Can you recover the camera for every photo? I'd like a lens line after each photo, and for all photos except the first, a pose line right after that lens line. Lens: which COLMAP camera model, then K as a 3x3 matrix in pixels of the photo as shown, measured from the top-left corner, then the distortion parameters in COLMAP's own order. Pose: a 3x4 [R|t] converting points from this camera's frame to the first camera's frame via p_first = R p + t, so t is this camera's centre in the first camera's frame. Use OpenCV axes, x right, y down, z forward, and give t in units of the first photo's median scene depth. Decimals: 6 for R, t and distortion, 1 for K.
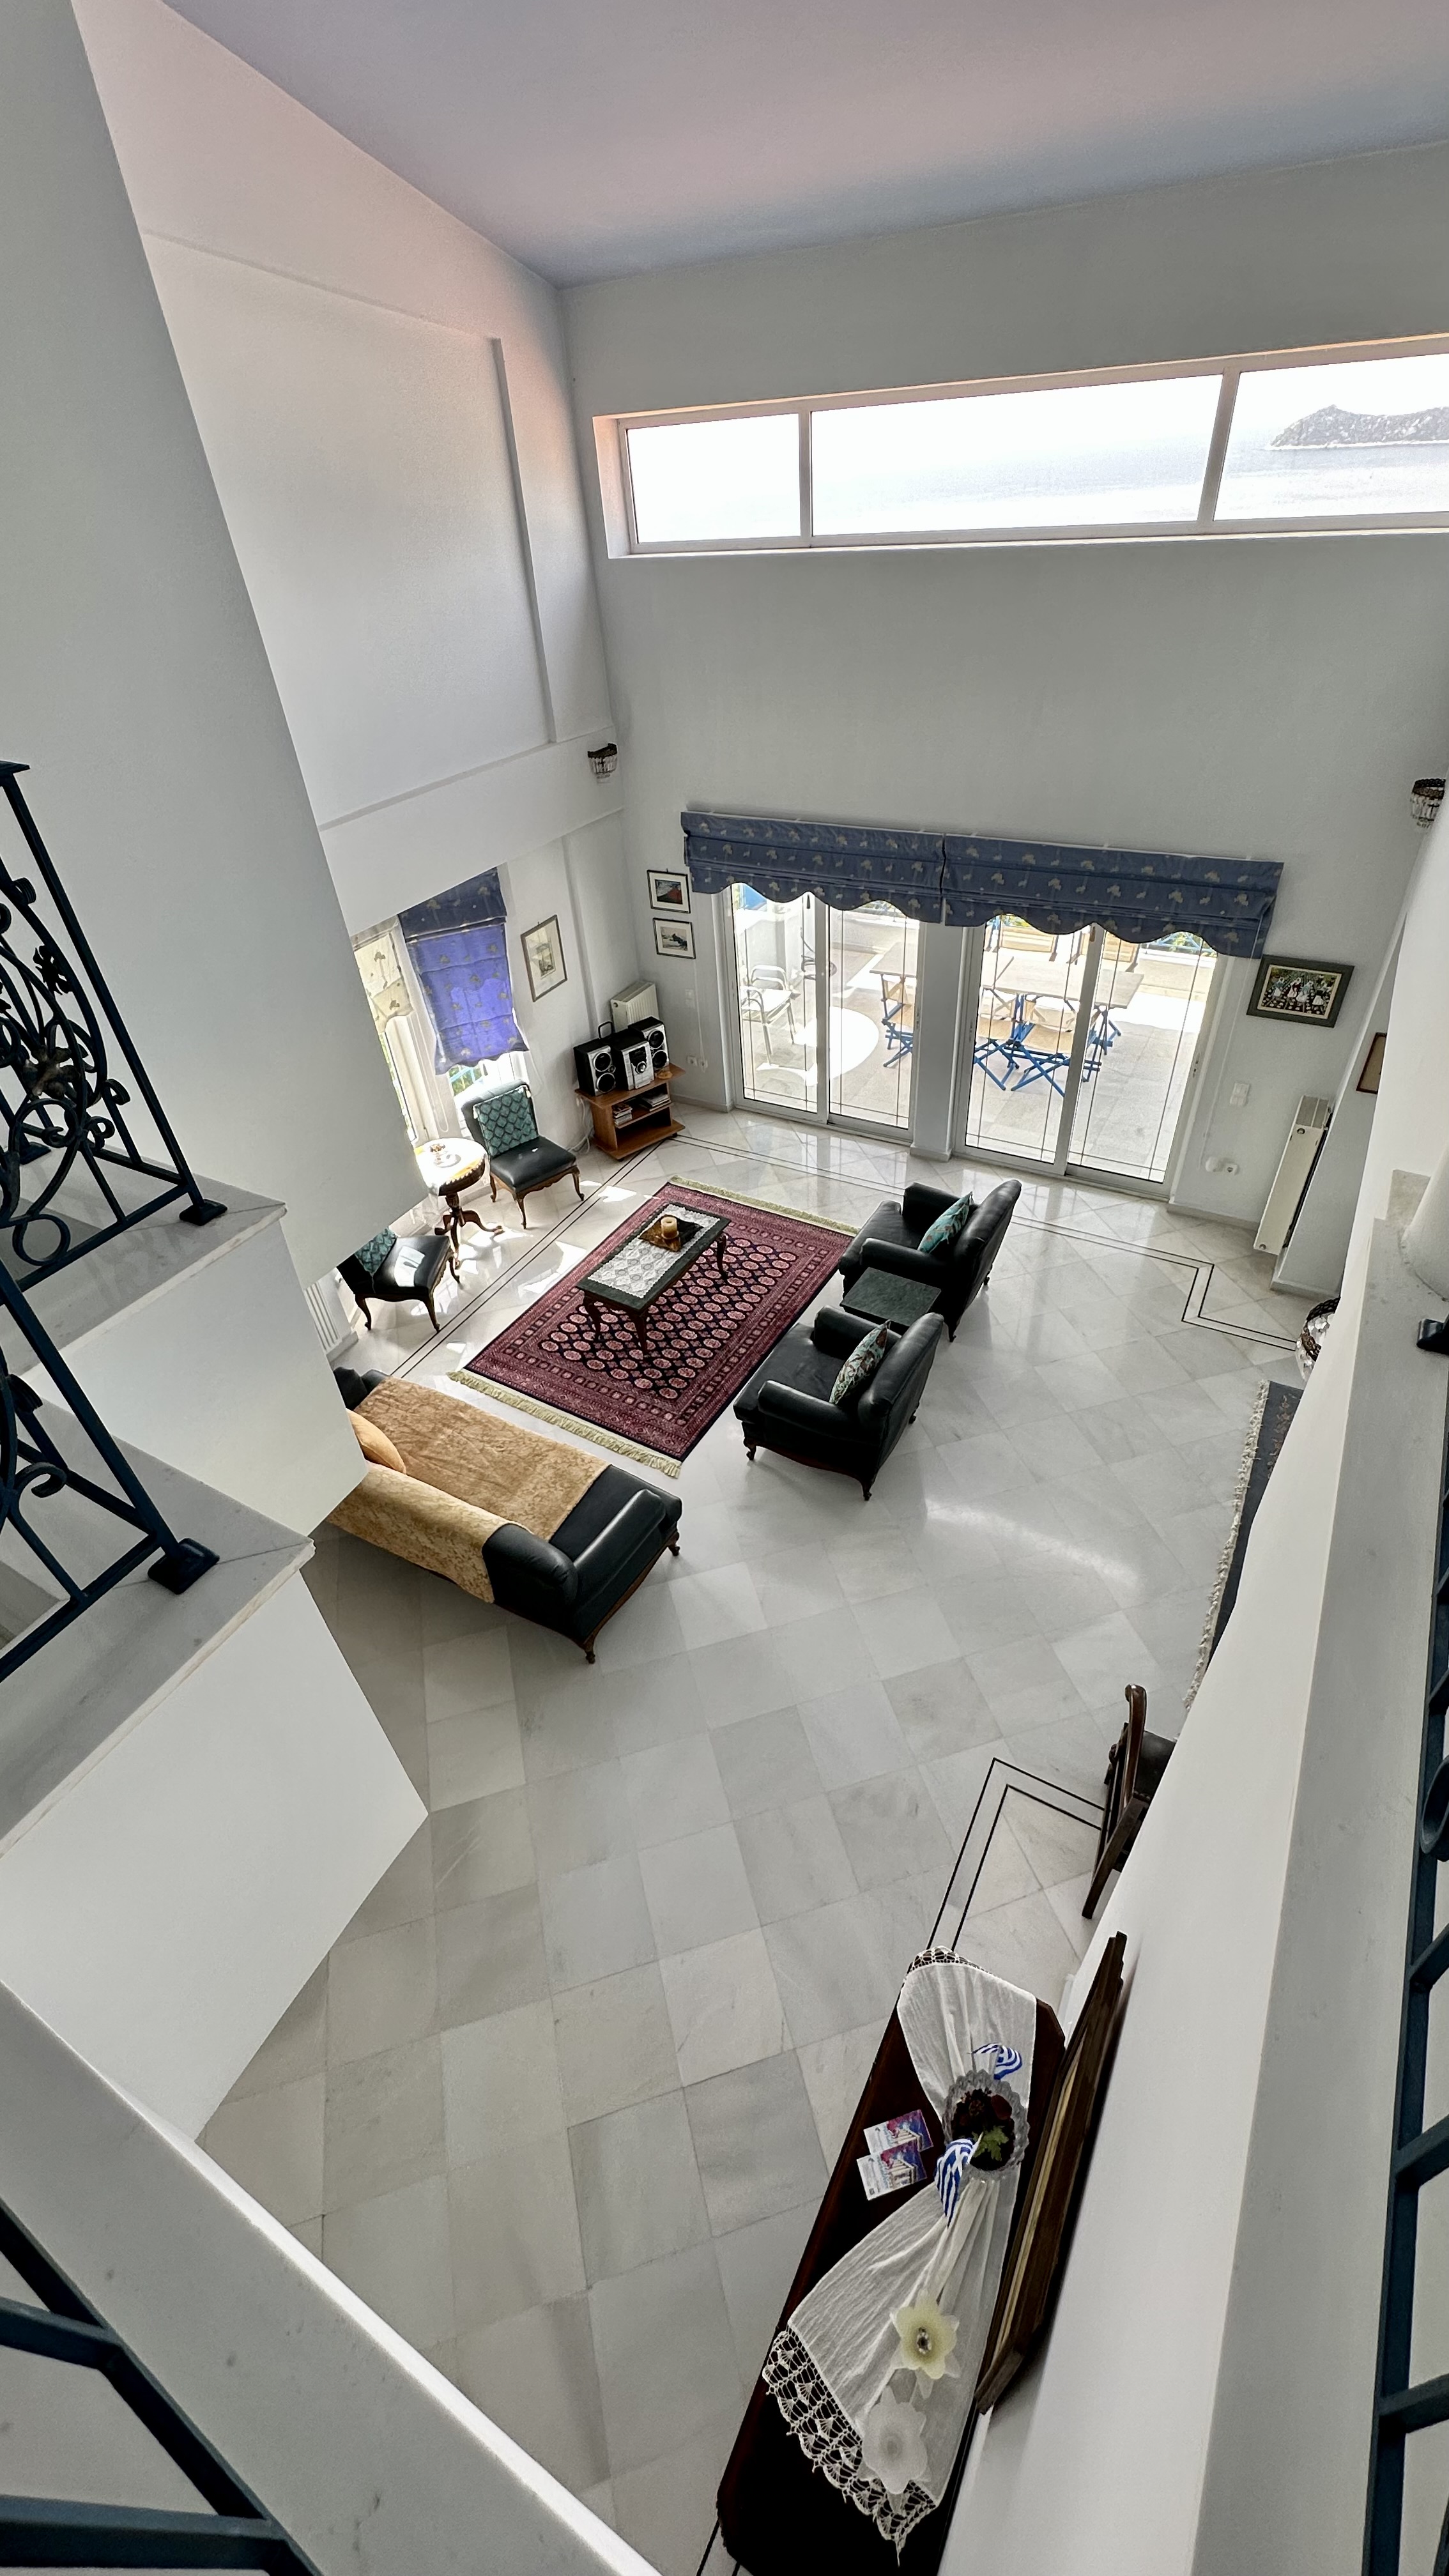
lens RADIAL K [[1027.2, 0, 726.4], [0, 1027.2, 1283.0], [0, 0, 1]] dist [-0.001636, 0.001226]
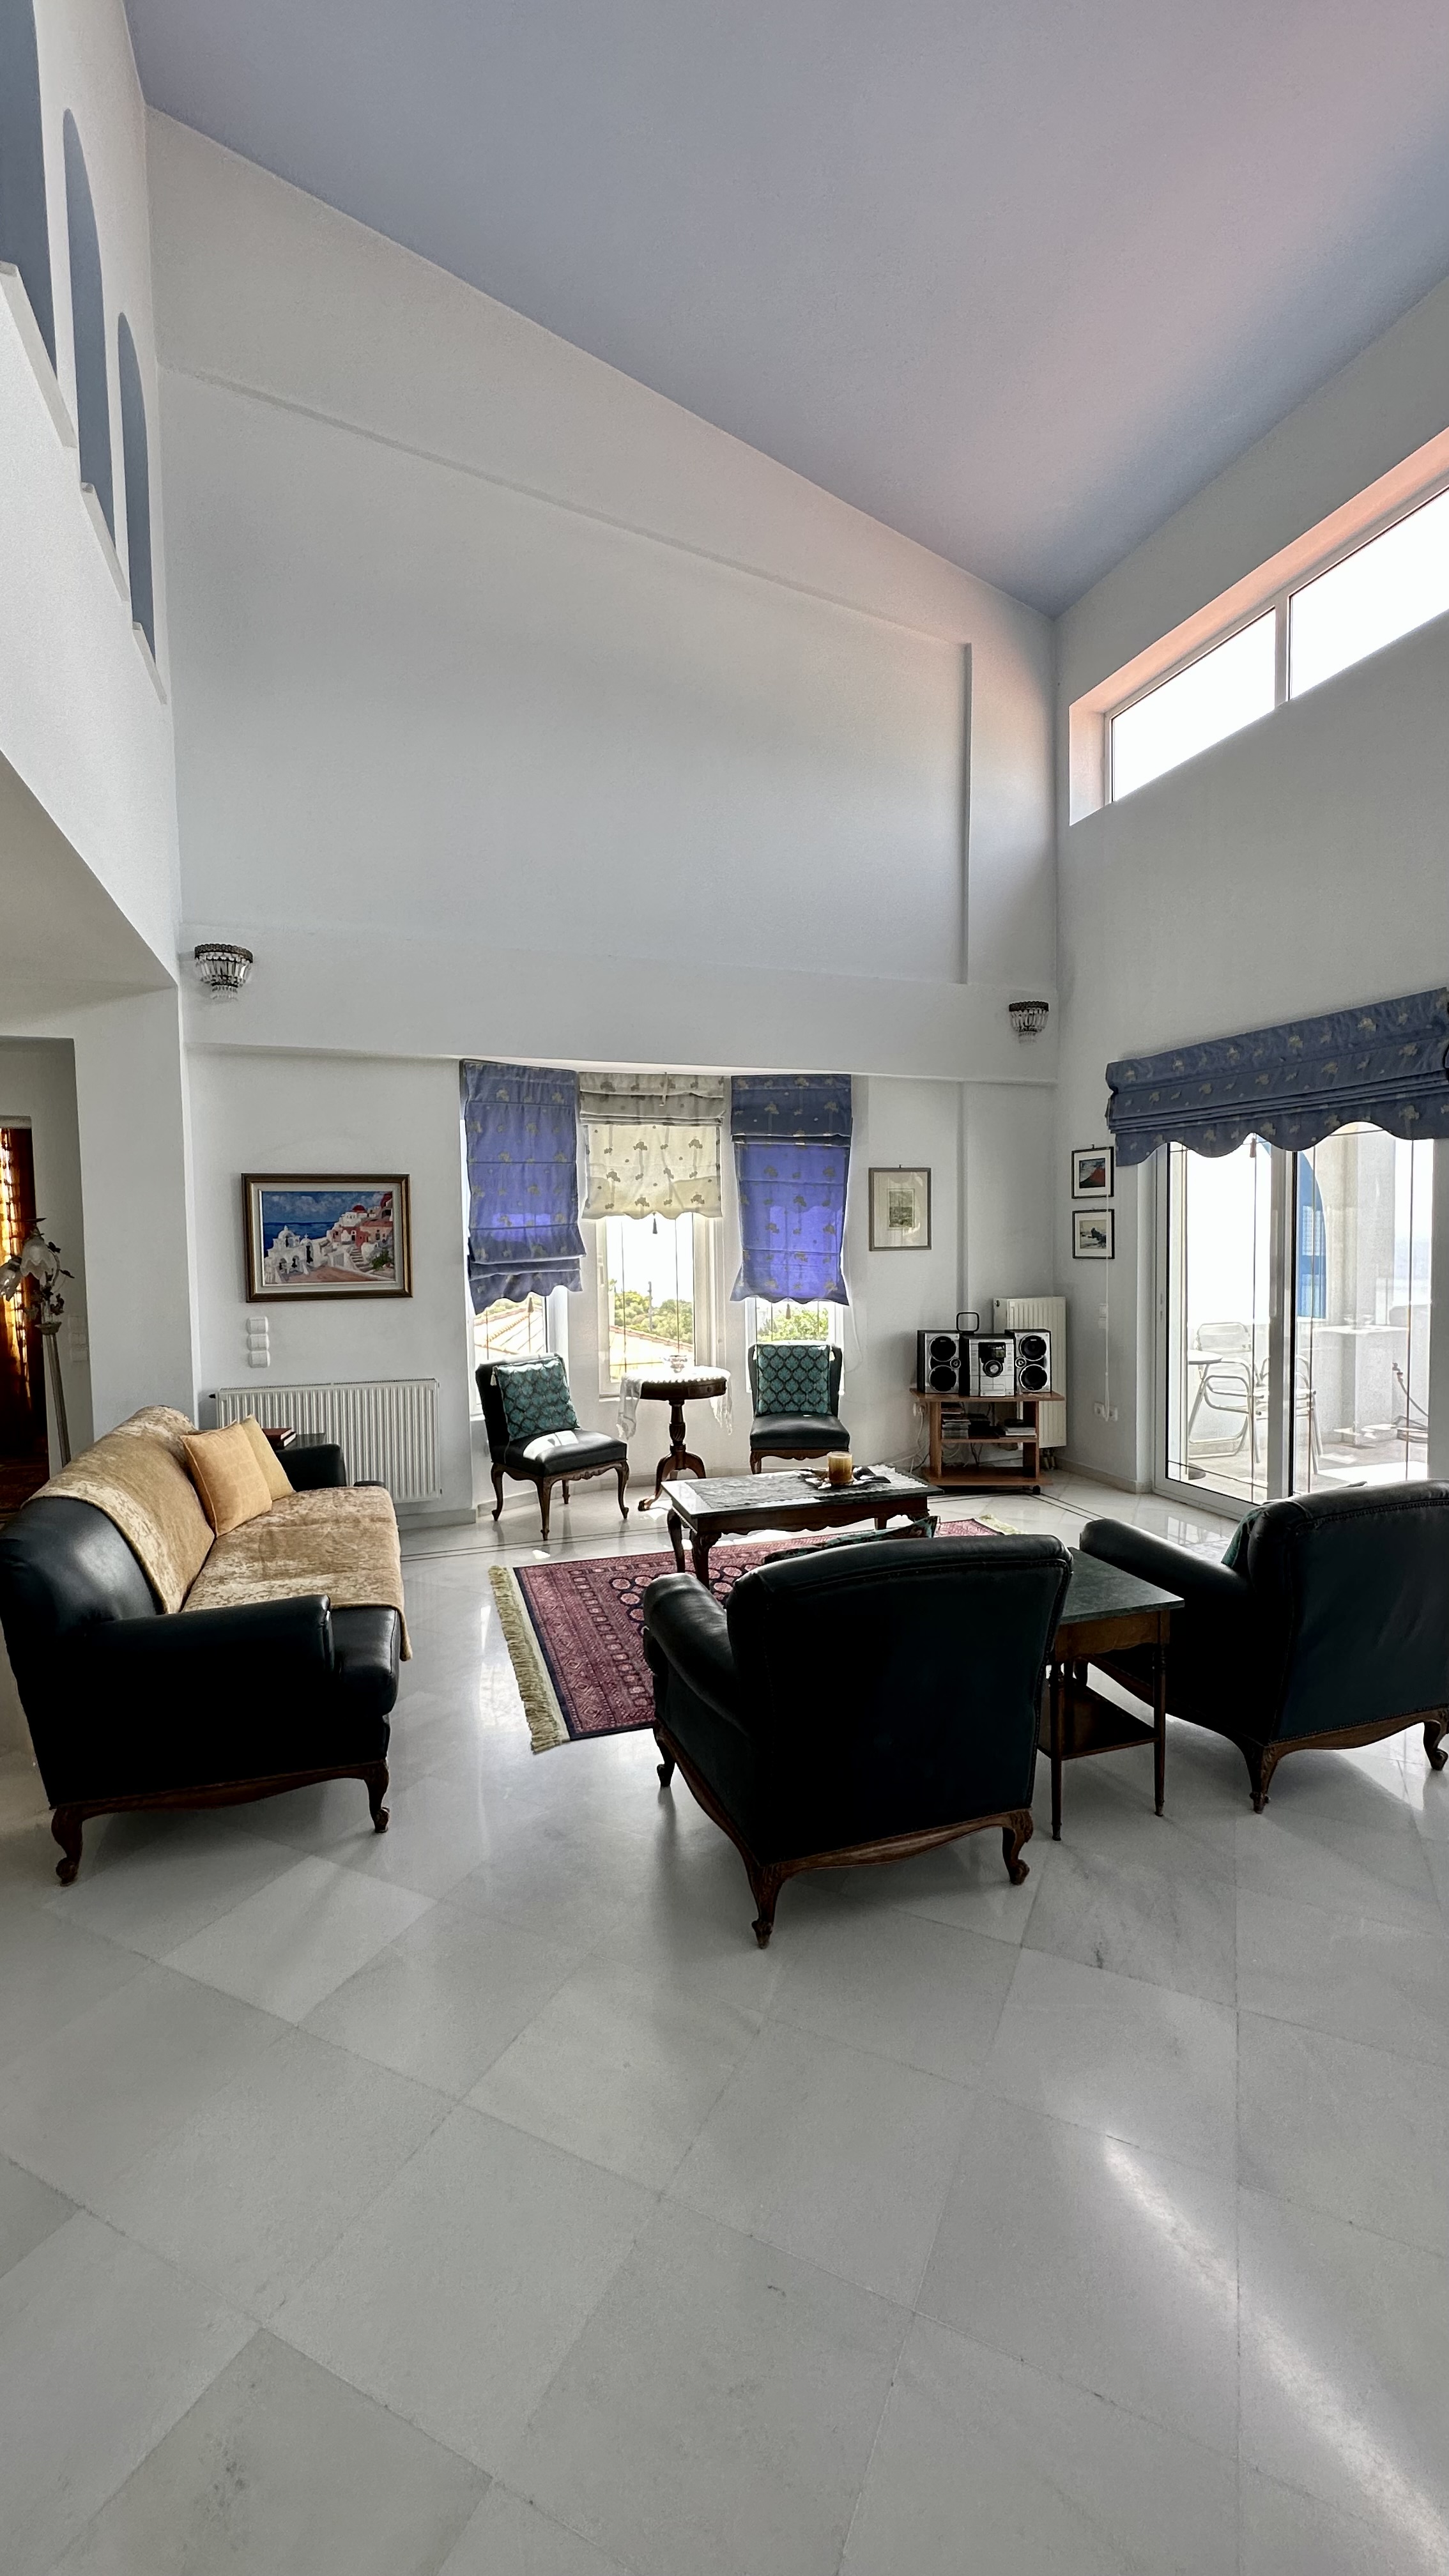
lens RADIAL K [[1027.2, 0, 723.6], [0, 1027.2, 1287.0], [0, 0, 1]] dist [-0.001636, 0.001226]
pose [[0.748555, 0.090442, -0.656876, 0.270565], [-0.440801, 0.807929, -0.391083, 0.123823], [0.495339, 0.582299, 0.644645, 0.436638]]
